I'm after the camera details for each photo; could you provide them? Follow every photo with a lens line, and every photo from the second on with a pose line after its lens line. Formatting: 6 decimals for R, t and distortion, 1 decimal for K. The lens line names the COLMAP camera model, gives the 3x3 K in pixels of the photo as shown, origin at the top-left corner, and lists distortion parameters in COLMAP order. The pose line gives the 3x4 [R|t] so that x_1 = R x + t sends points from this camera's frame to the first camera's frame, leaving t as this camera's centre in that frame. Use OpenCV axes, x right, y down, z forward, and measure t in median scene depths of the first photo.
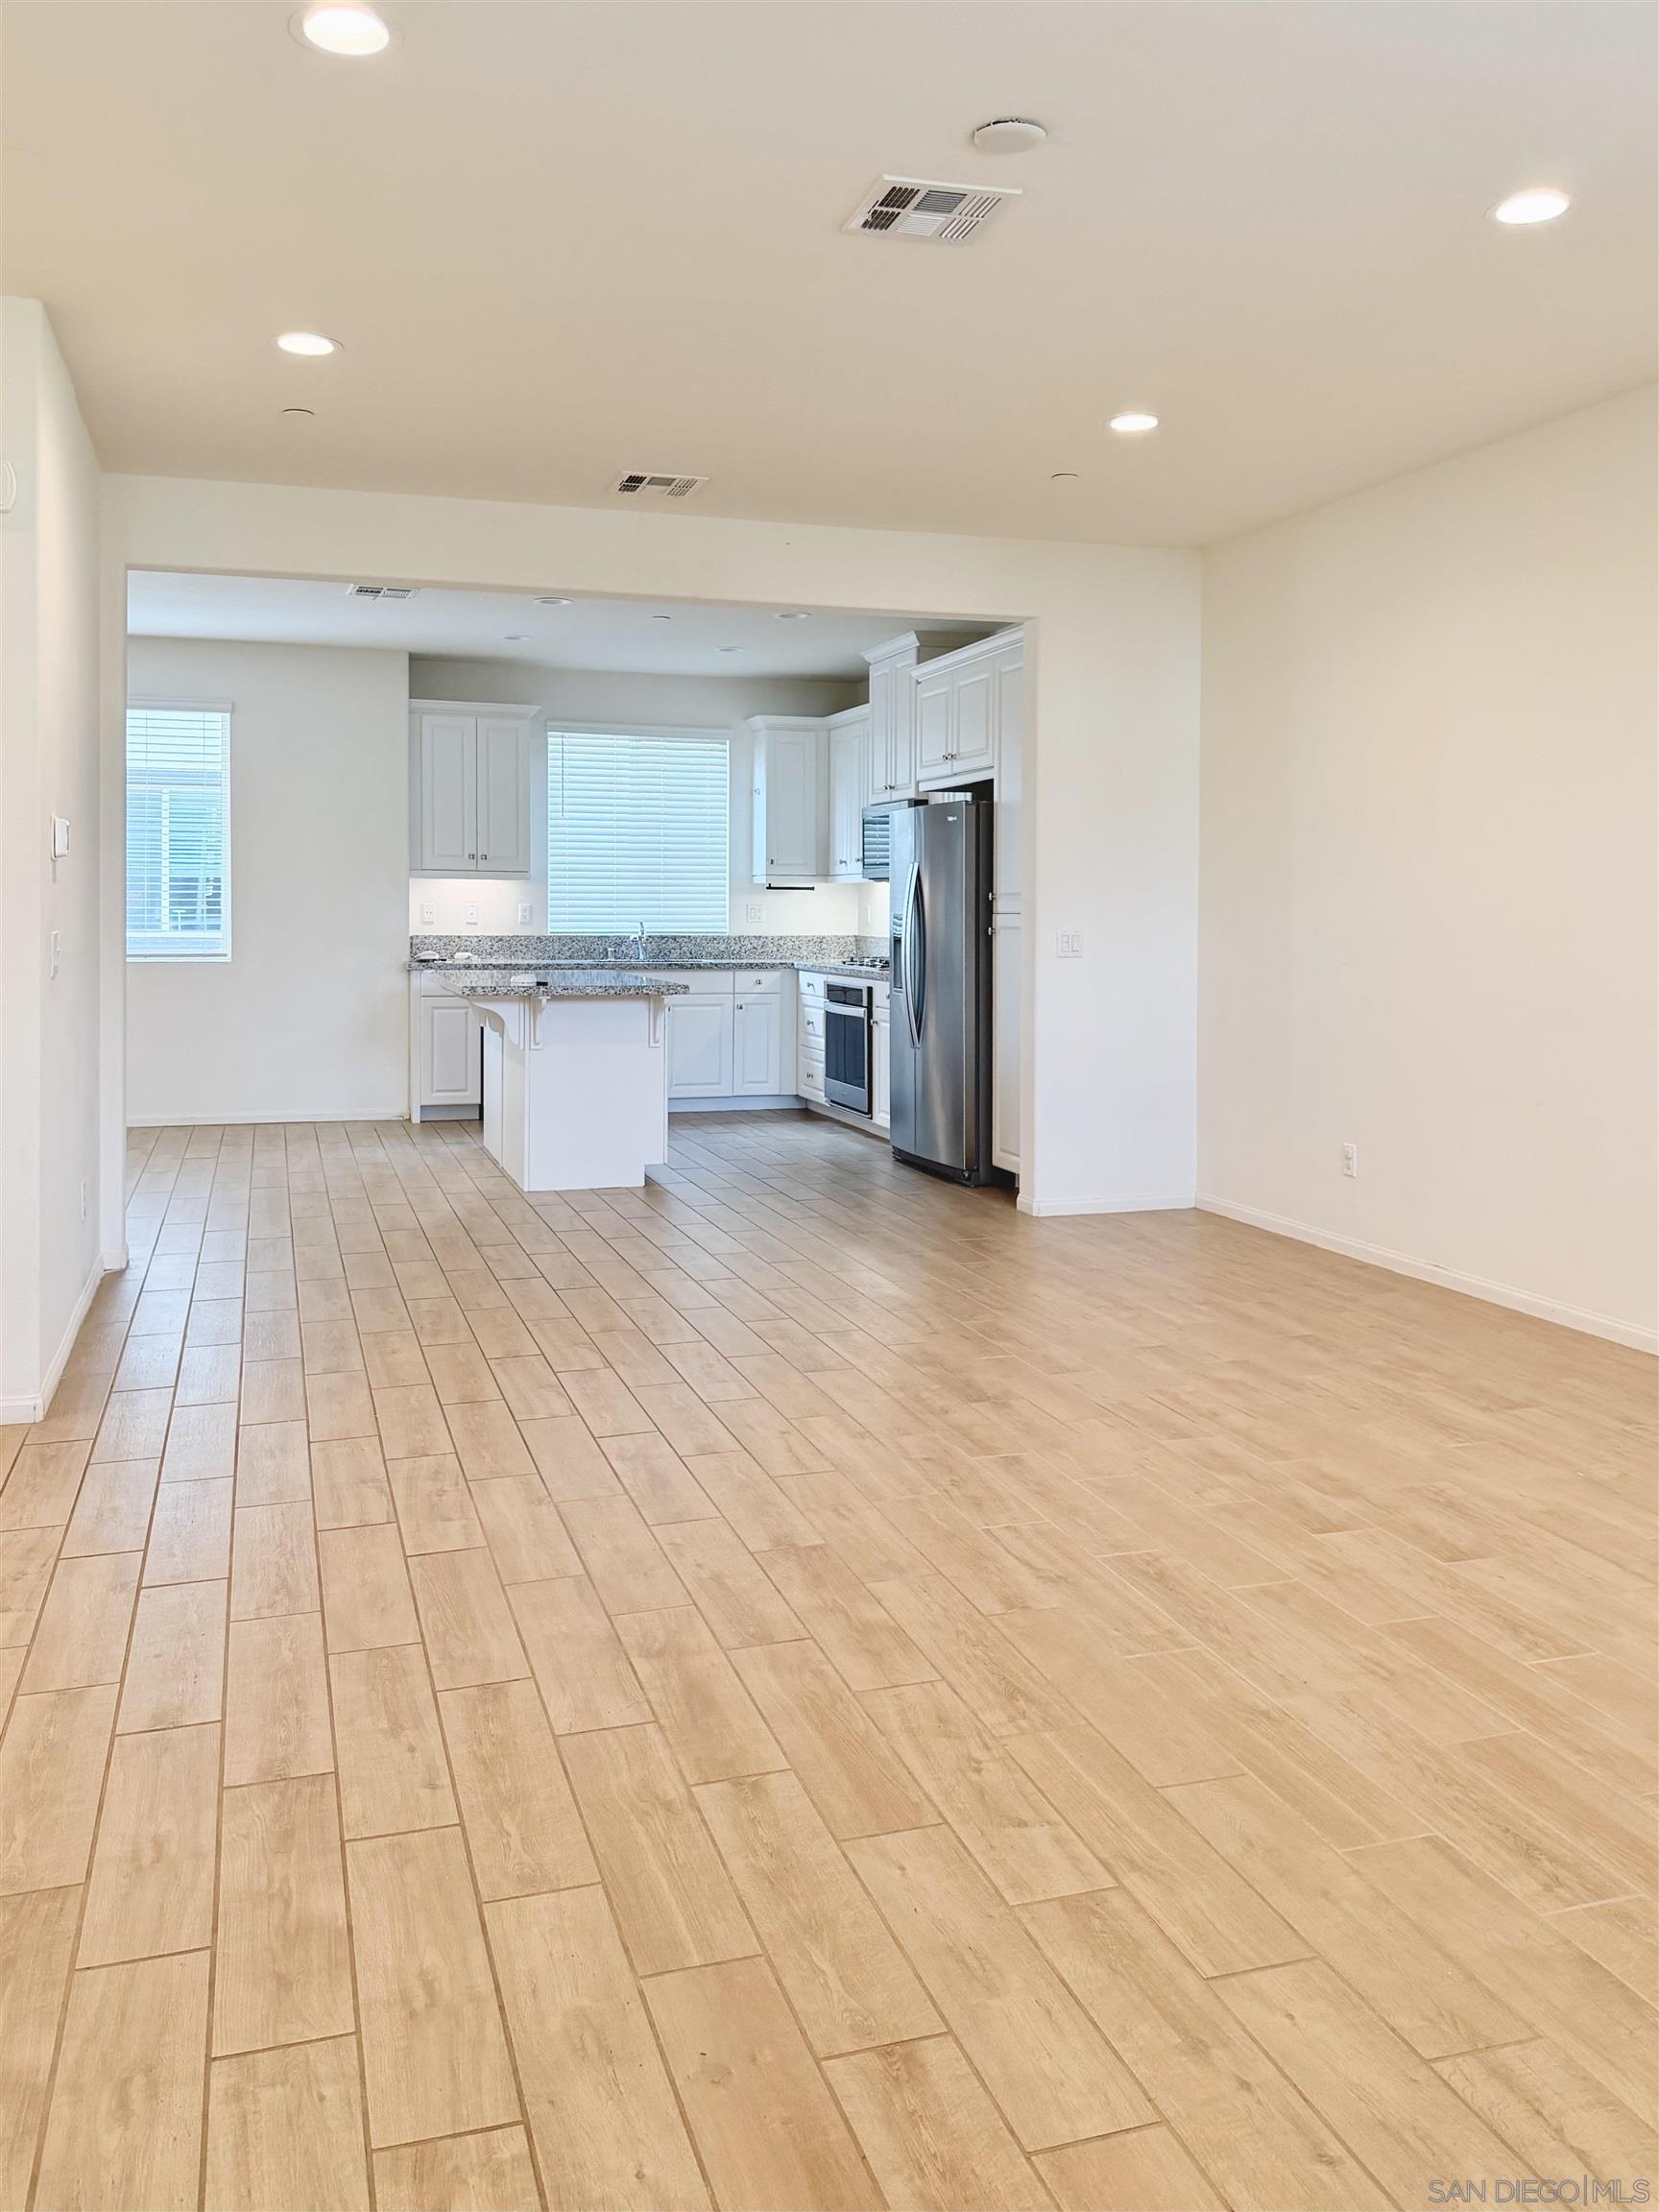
lens RADIAL K [[1833.1, 0, 836.0], [0, 1833.1, 1108.7], [0, 0, 1]] dist [0.012580, -0.029831]
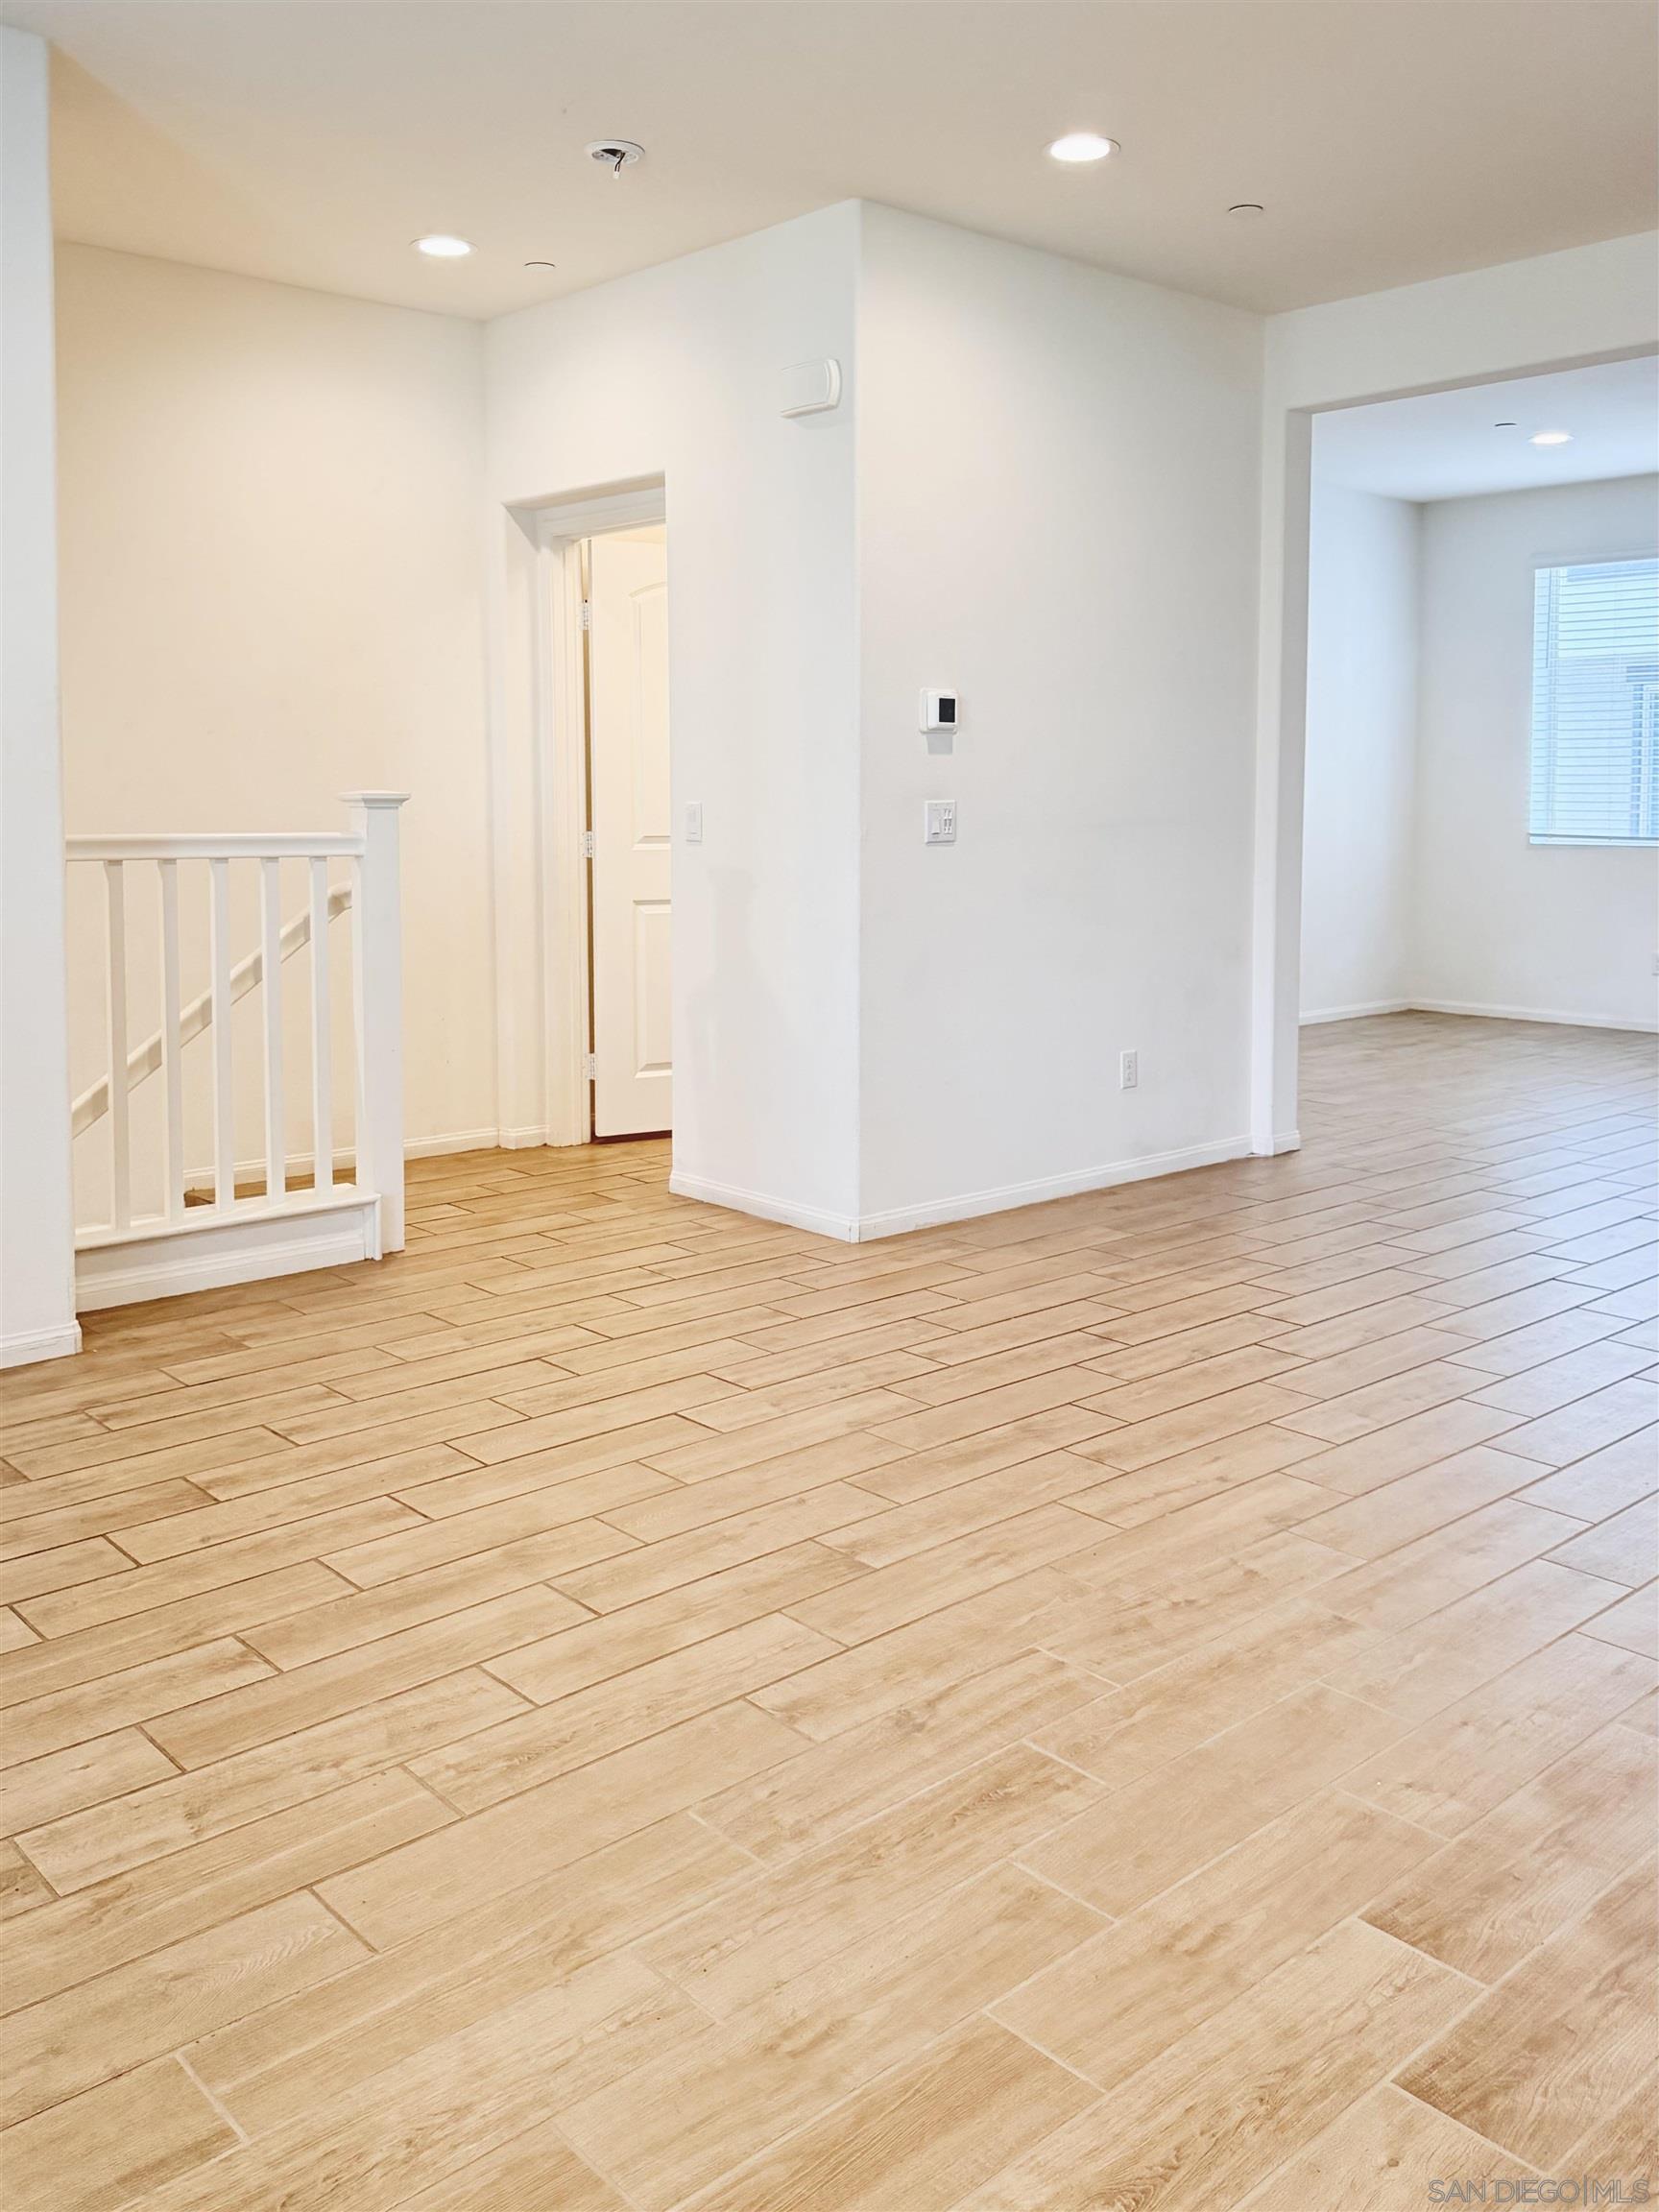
lens RADIAL K [[1833.1, 0, 829.9], [0, 1833.1, 1100.3], [0, 0, 1]] dist [0.012580, -0.029831]
pose [[0.406685, 0.166292, -0.898306, 0.786220], [-0.113939, 0.984849, 0.130729, -0.083734], [0.906435, 0.049186, 0.419471, 0.722680]]
